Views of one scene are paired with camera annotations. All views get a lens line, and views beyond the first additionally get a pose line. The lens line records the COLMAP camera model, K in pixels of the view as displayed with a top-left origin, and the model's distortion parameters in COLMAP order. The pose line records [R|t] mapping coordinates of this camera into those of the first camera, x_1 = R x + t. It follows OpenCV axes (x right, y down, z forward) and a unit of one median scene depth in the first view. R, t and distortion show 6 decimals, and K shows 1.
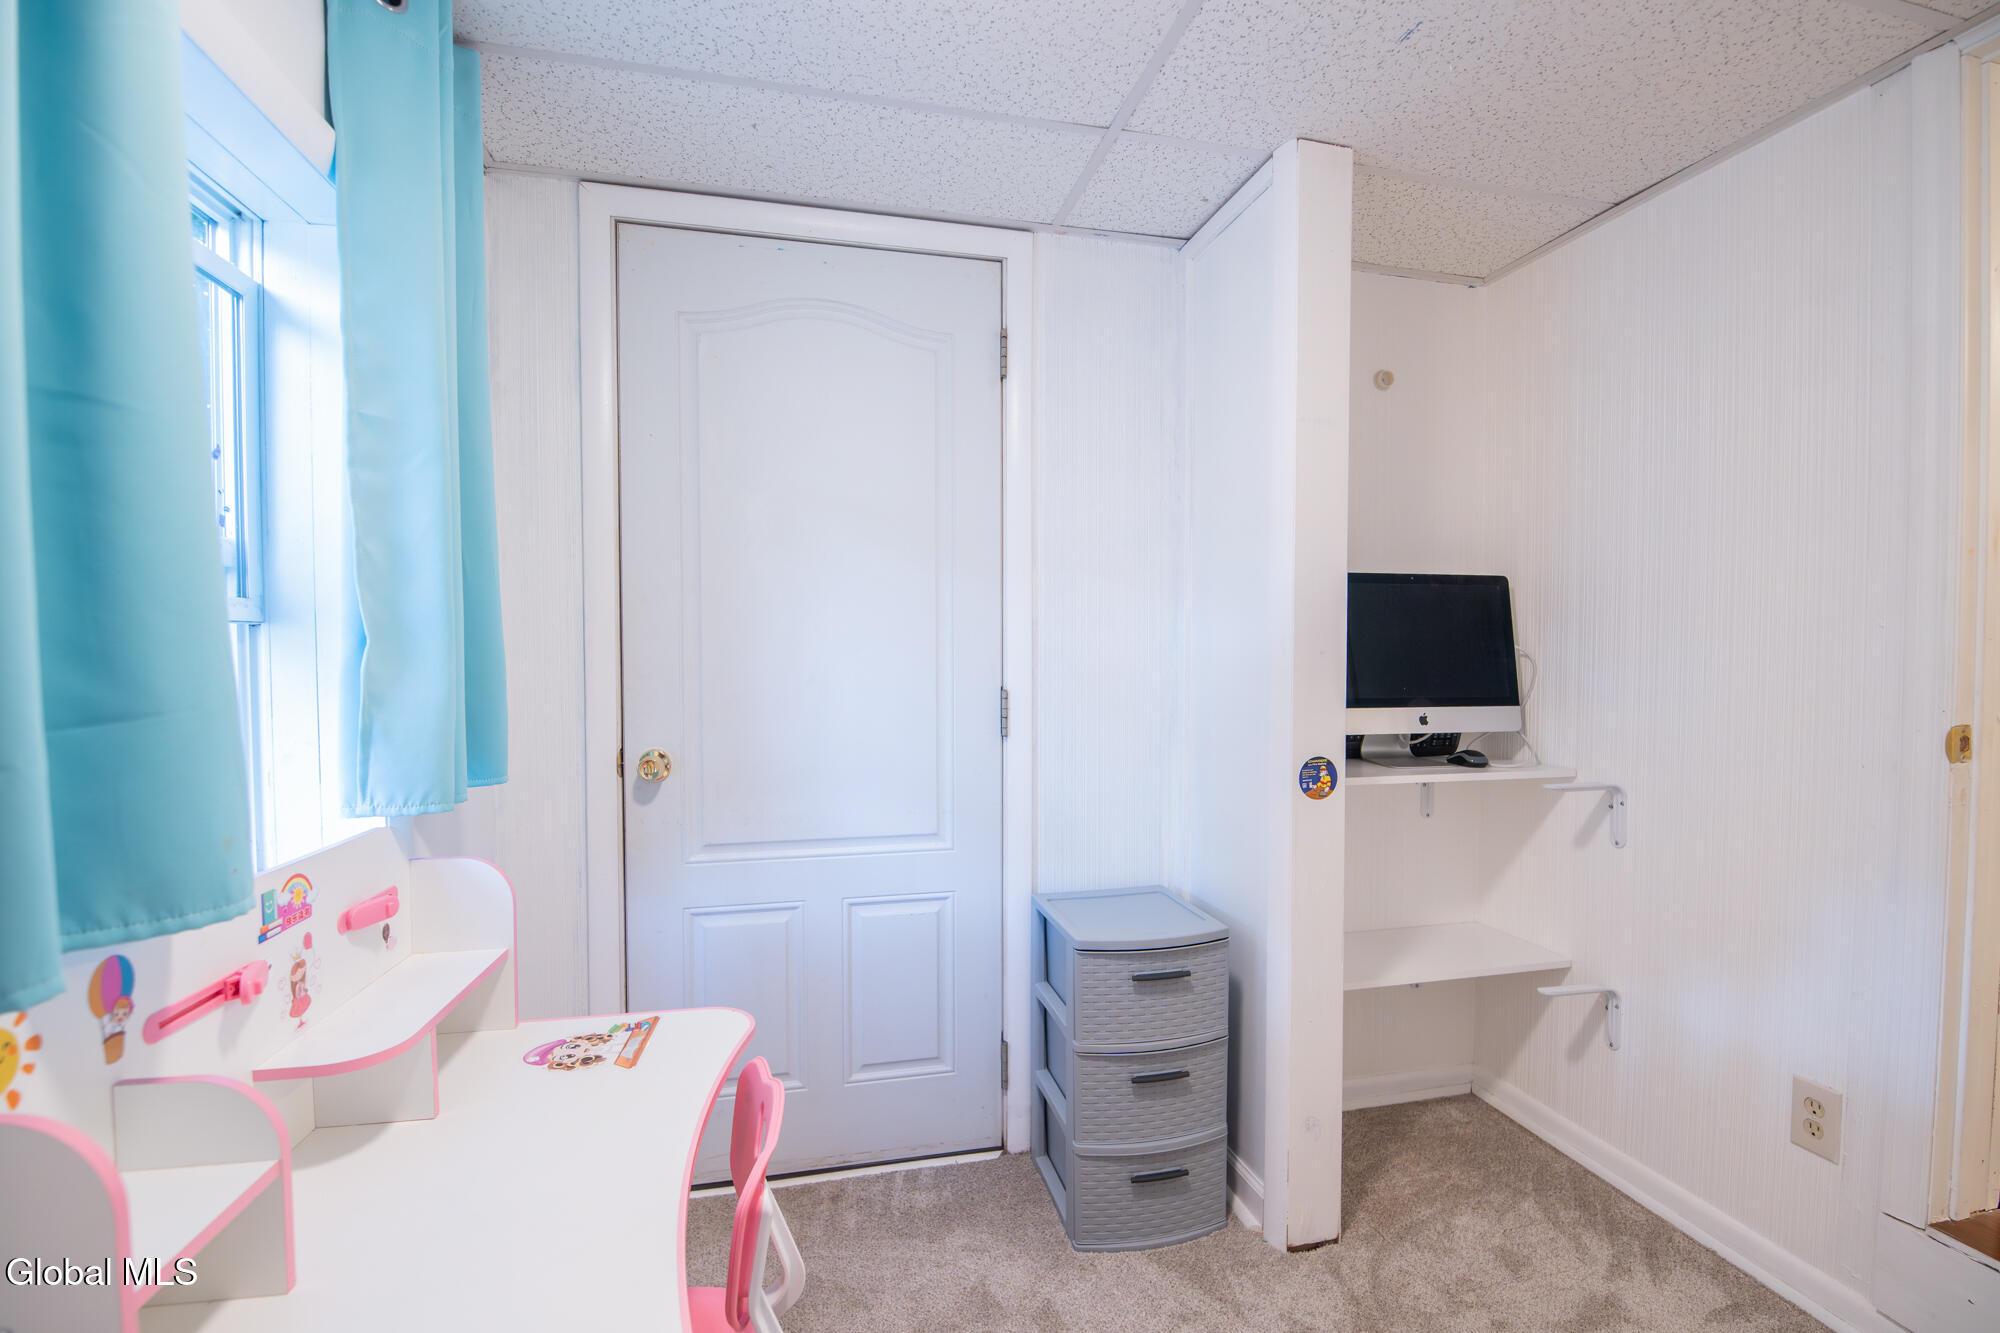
lens RADIAL K [[903.6, 0, 1000.0], [0, 903.6, 666.5], [0, 0, 1]] dist [-0.012854, 0.000537]
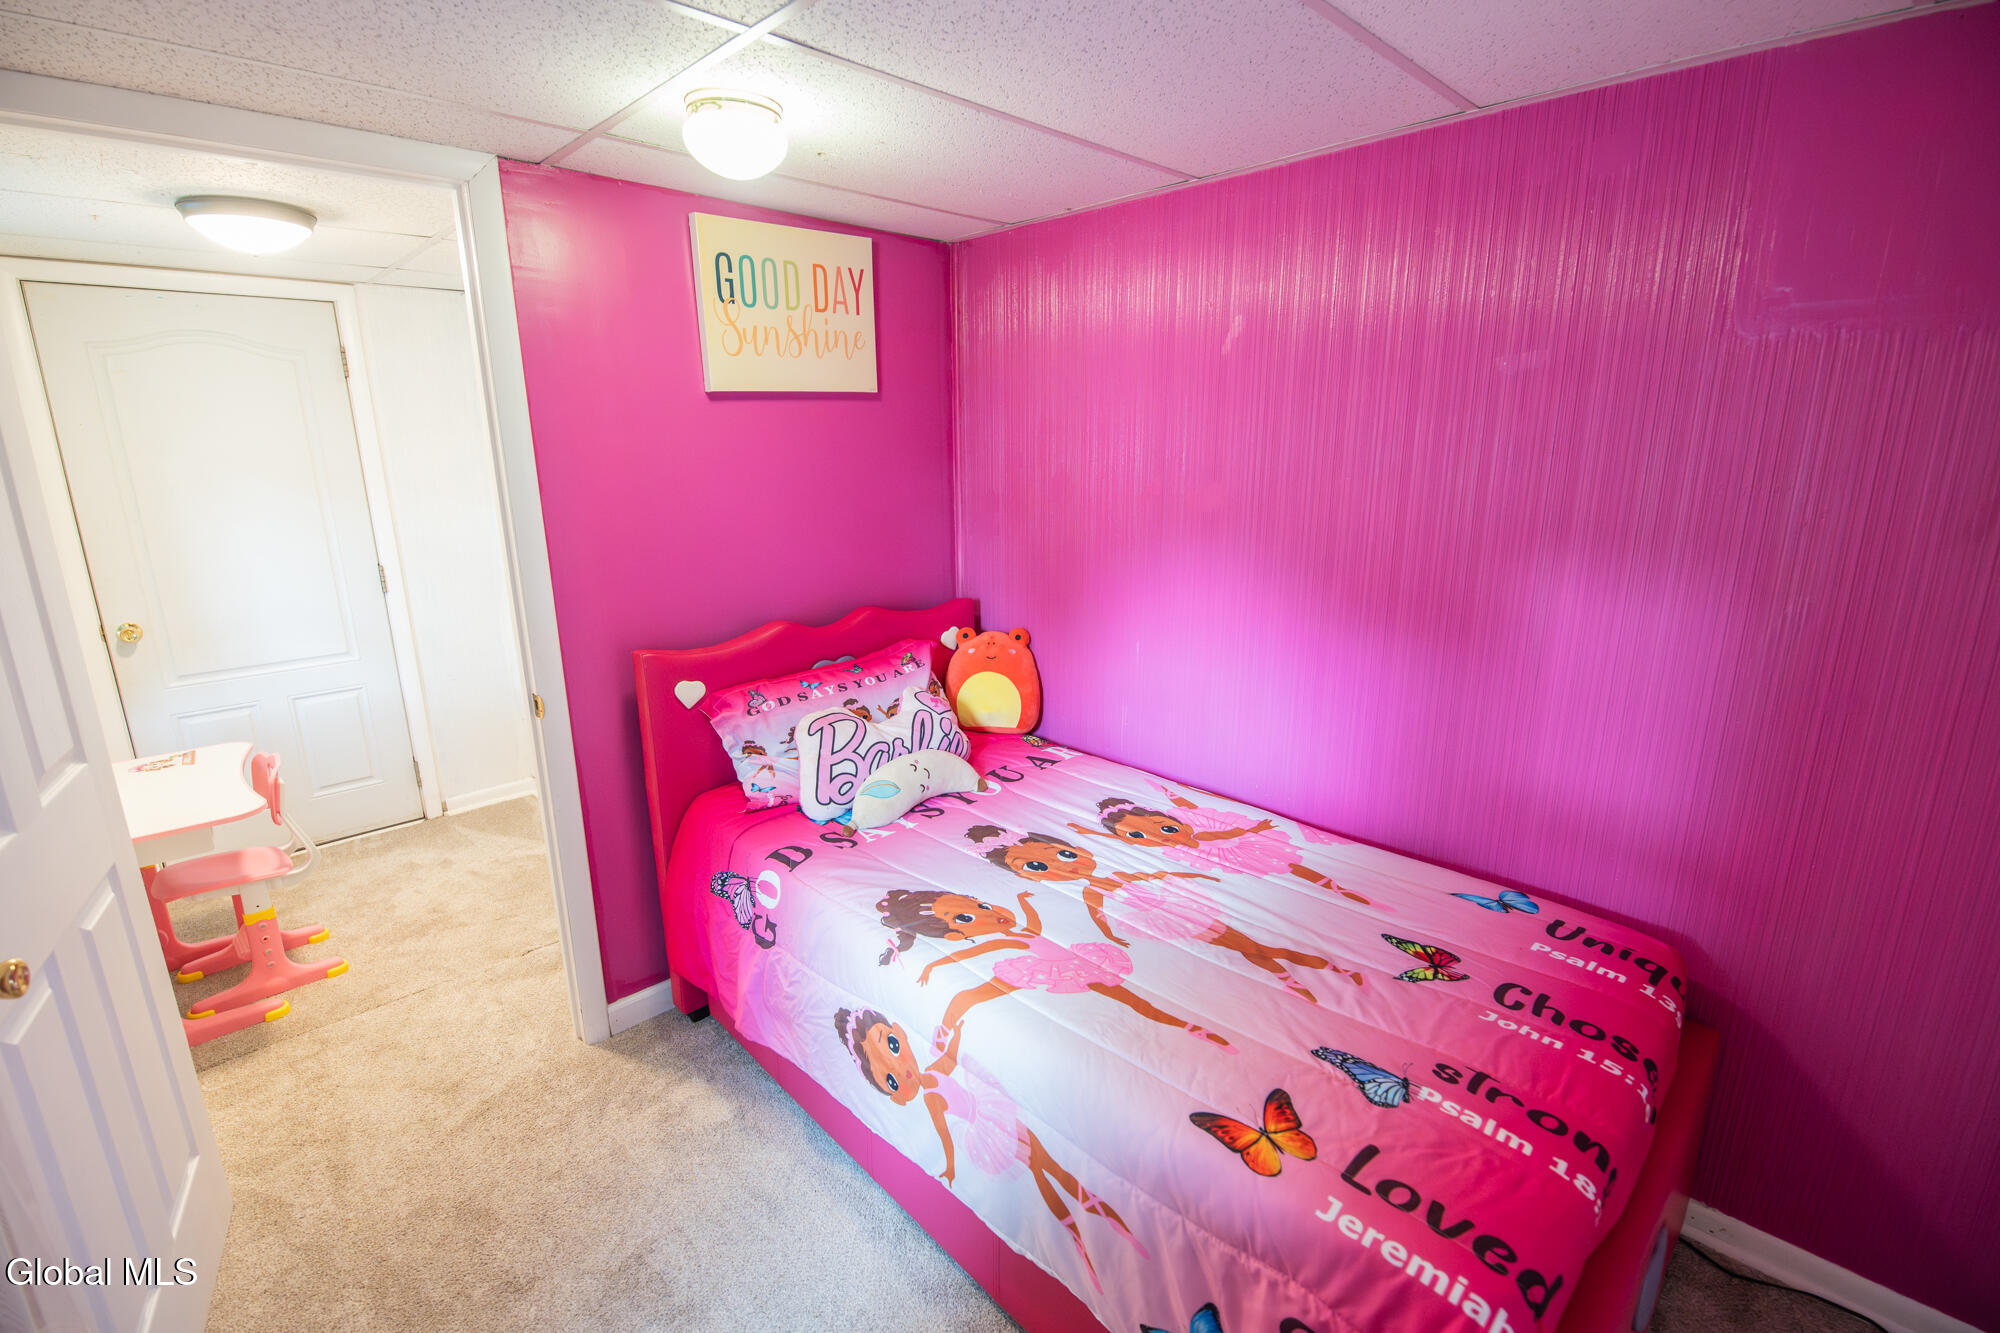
lens RADIAL K [[903.6, 0, 1000.0], [0, 903.6, 666.5], [0, 0, 1]] dist [-0.012854, 0.000537]
pose [[0.858183, -0.131510, 0.496214, 0.145862], [0.016113, 0.973053, 0.230019, -0.163718], [-0.513092, -0.189403, 0.837176, -1.089421]]
